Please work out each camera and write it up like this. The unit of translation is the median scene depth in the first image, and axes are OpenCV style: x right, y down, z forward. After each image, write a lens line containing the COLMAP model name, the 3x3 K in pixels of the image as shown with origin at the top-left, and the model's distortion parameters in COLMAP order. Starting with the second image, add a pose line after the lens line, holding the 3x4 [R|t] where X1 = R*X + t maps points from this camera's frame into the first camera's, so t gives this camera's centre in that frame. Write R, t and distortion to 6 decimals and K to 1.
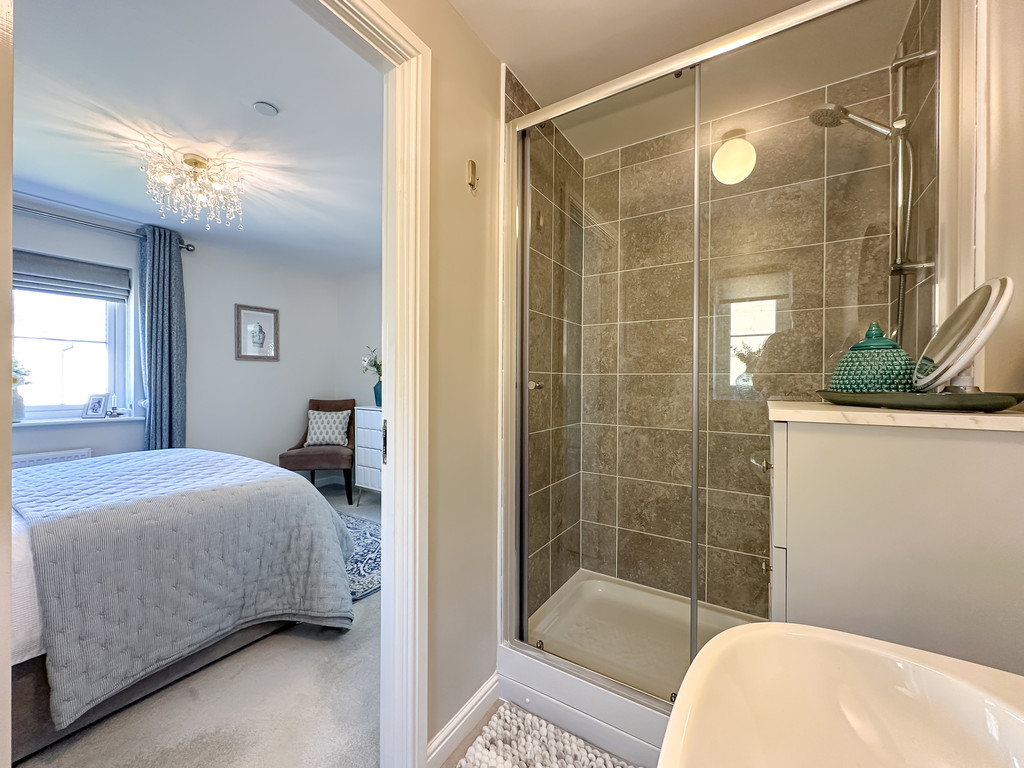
lens RADIAL K [[407.6, 0, 510.0], [0, 407.6, 381.1], [0, 0, 1]] dist [-0.001790, 0.000365]
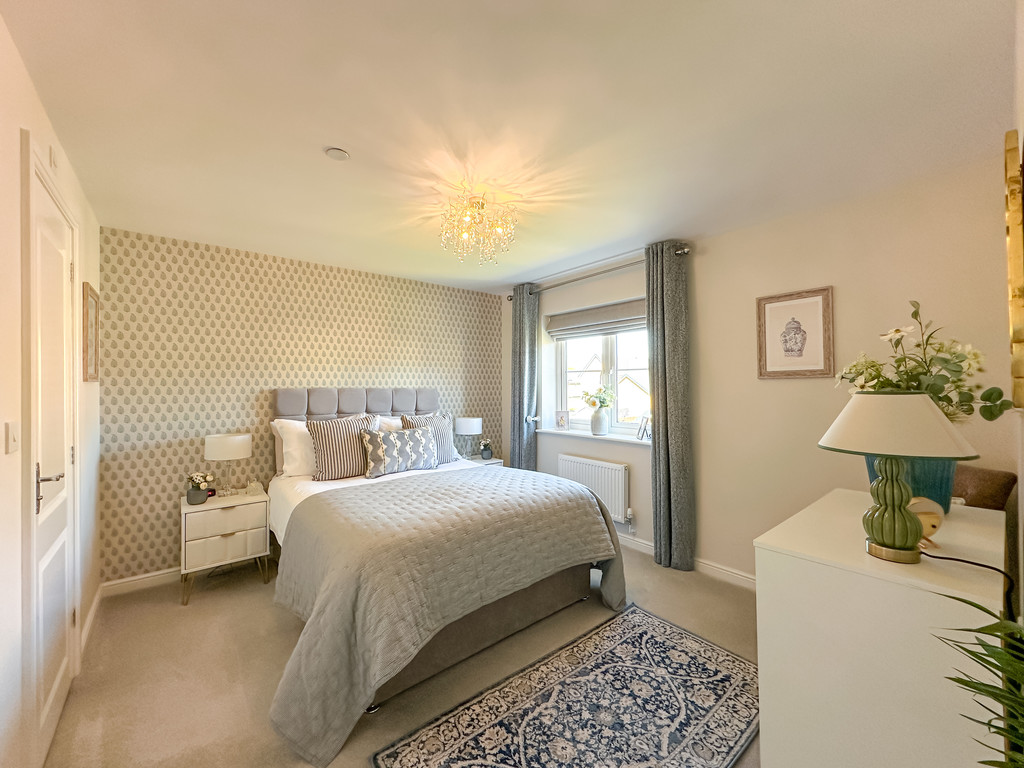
lens RADIAL K [[407.6, 0, 512.2], [0, 407.6, 381.1], [0, 0, 1]] dist [-0.001790, 0.000365]
pose [[-0.317422, -0.018998, -0.948094, 0.109994], [-0.003372, 0.999816, -0.018906, -0.034391], [0.948278, -0.002804, -0.317428, 0.824891]]
